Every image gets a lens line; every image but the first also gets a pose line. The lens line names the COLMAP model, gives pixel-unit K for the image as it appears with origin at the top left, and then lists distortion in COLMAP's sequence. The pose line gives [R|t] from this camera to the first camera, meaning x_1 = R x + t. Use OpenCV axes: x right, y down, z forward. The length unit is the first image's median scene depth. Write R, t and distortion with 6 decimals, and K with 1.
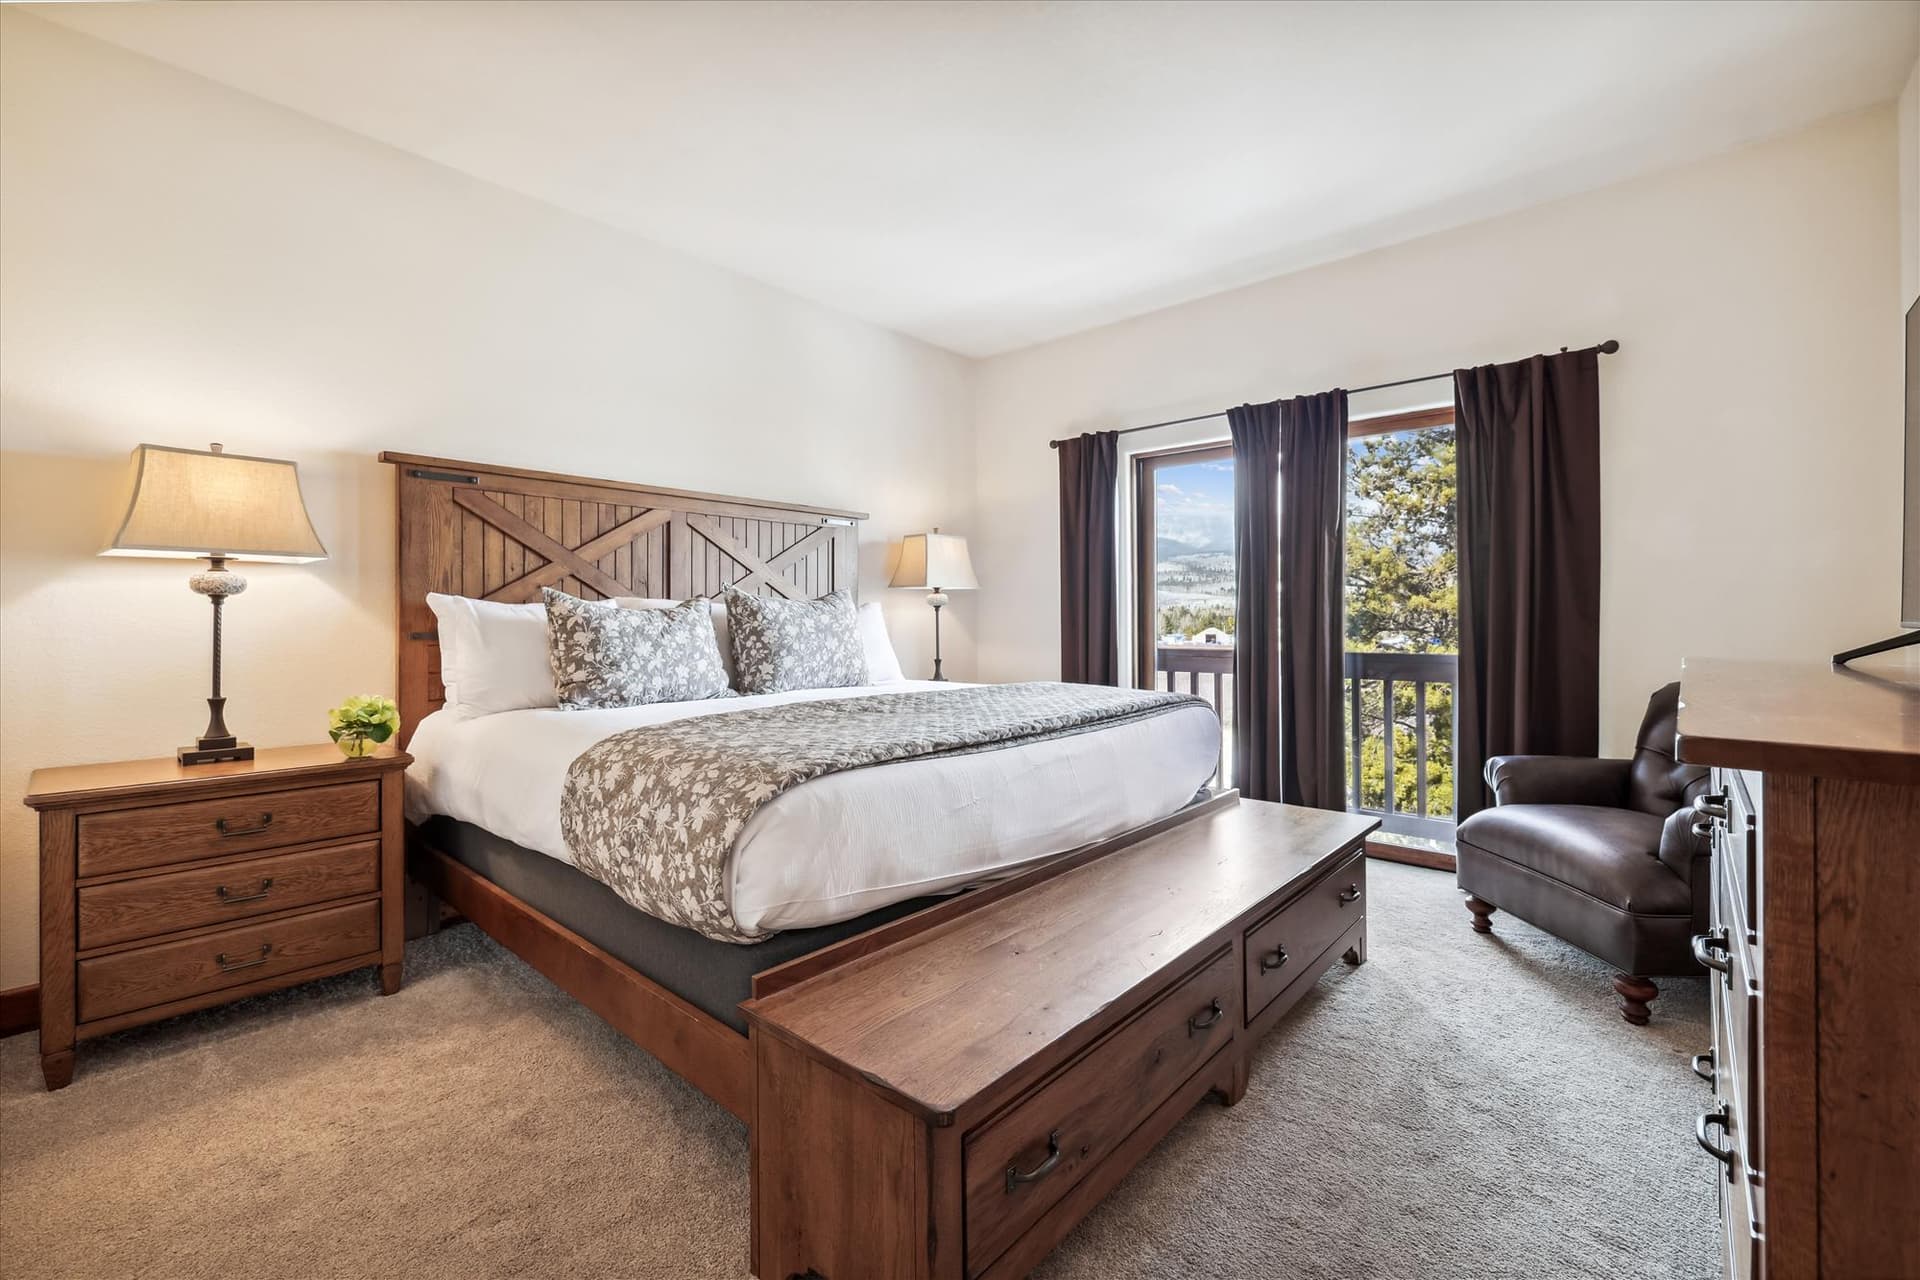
lens RADIAL K [[824.6, 0, 968.4], [0, 824.6, 628.4], [0, 0, 1]] dist [0.000010, 0.000202]
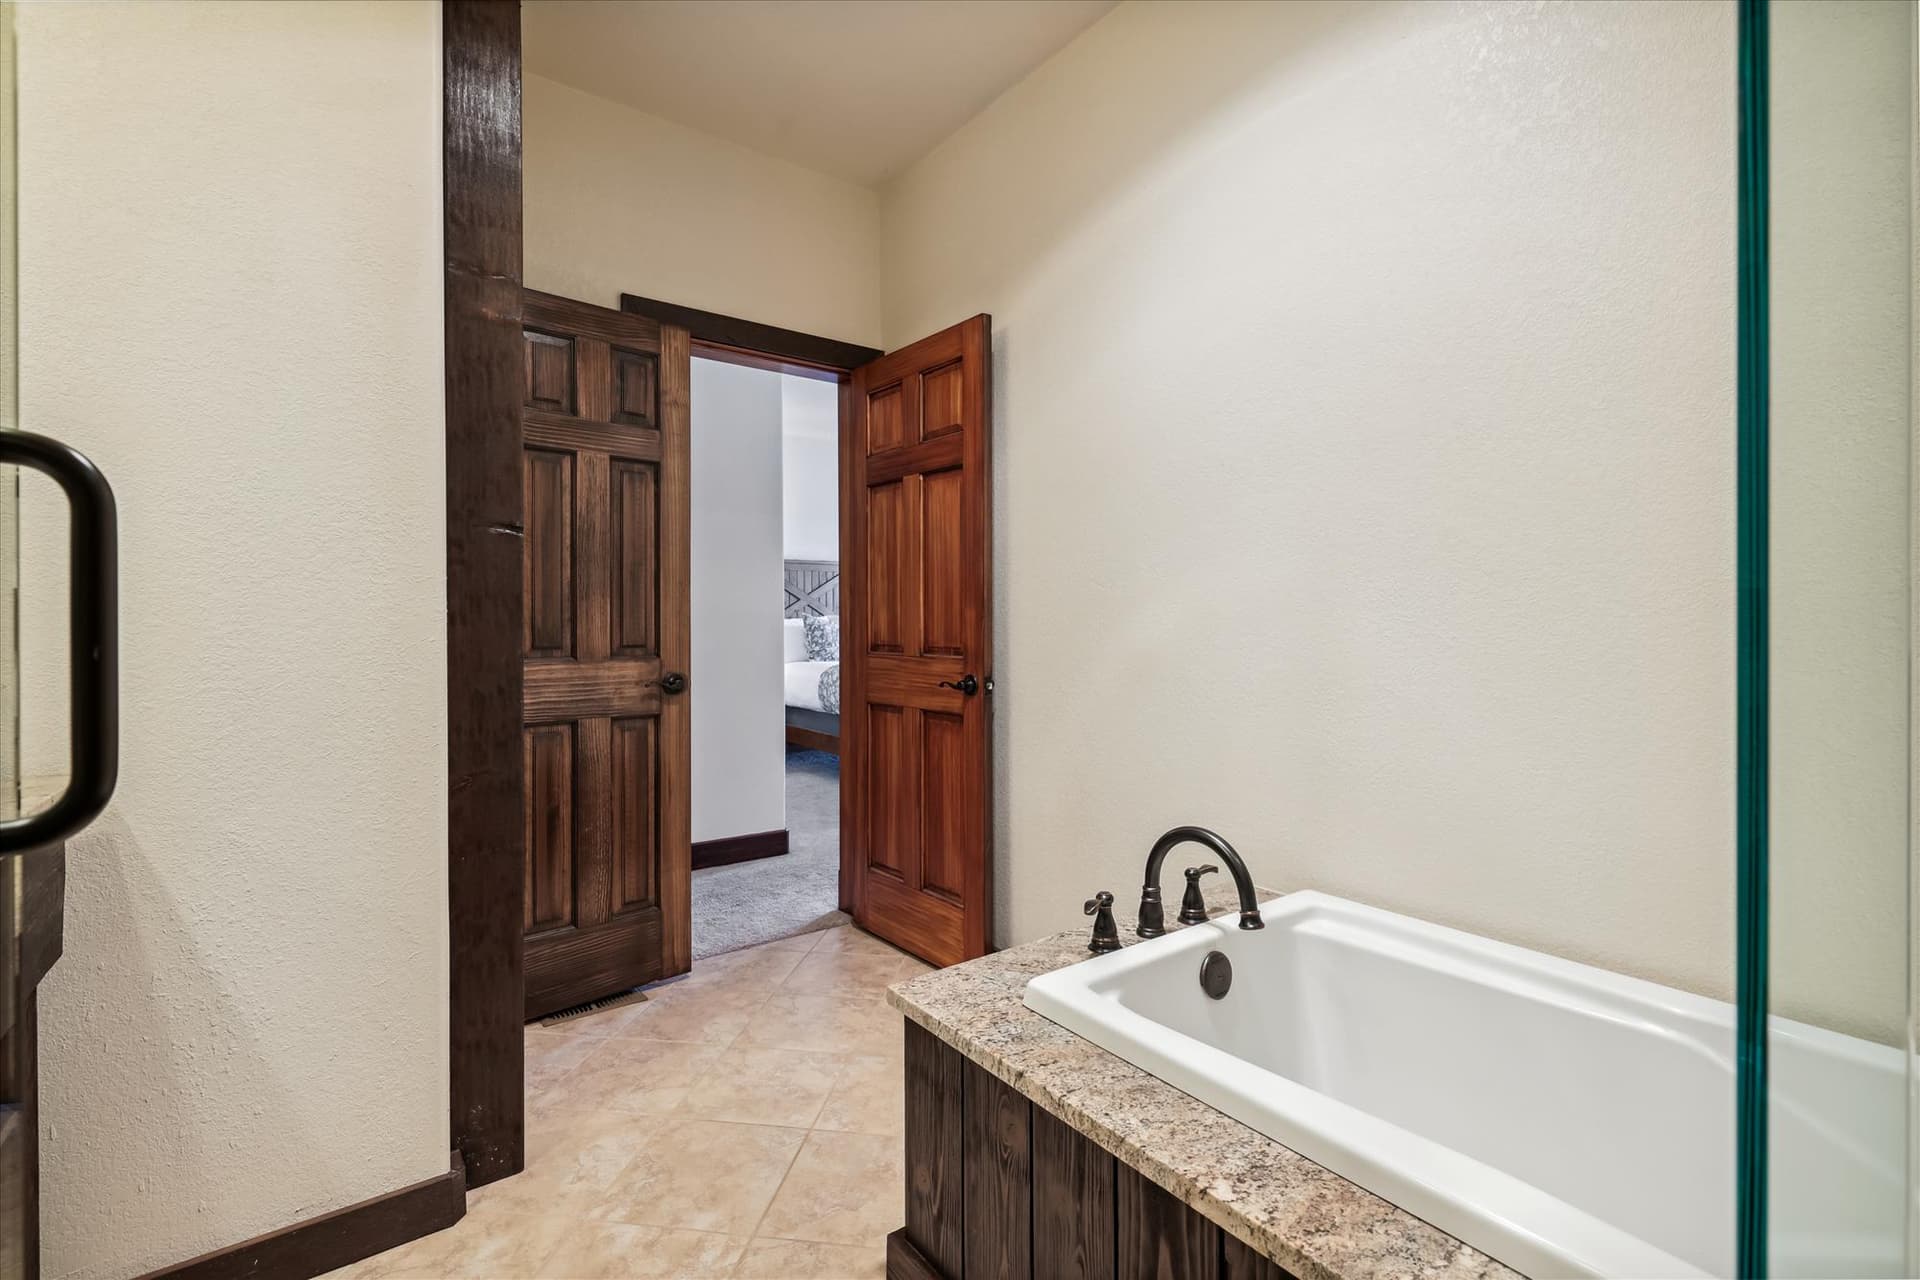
lens RADIAL K [[824.6, 0, 968.4], [0, 824.6, 628.4], [0, 0, 1]] dist [0.000010, 0.000202]
pose [[0.980603, 0.003149, -0.195977, 0.450321], [-0.003658, 0.999991, -0.002237, 0.001132], [0.195968, 0.002911, 0.980606, -1.311004]]
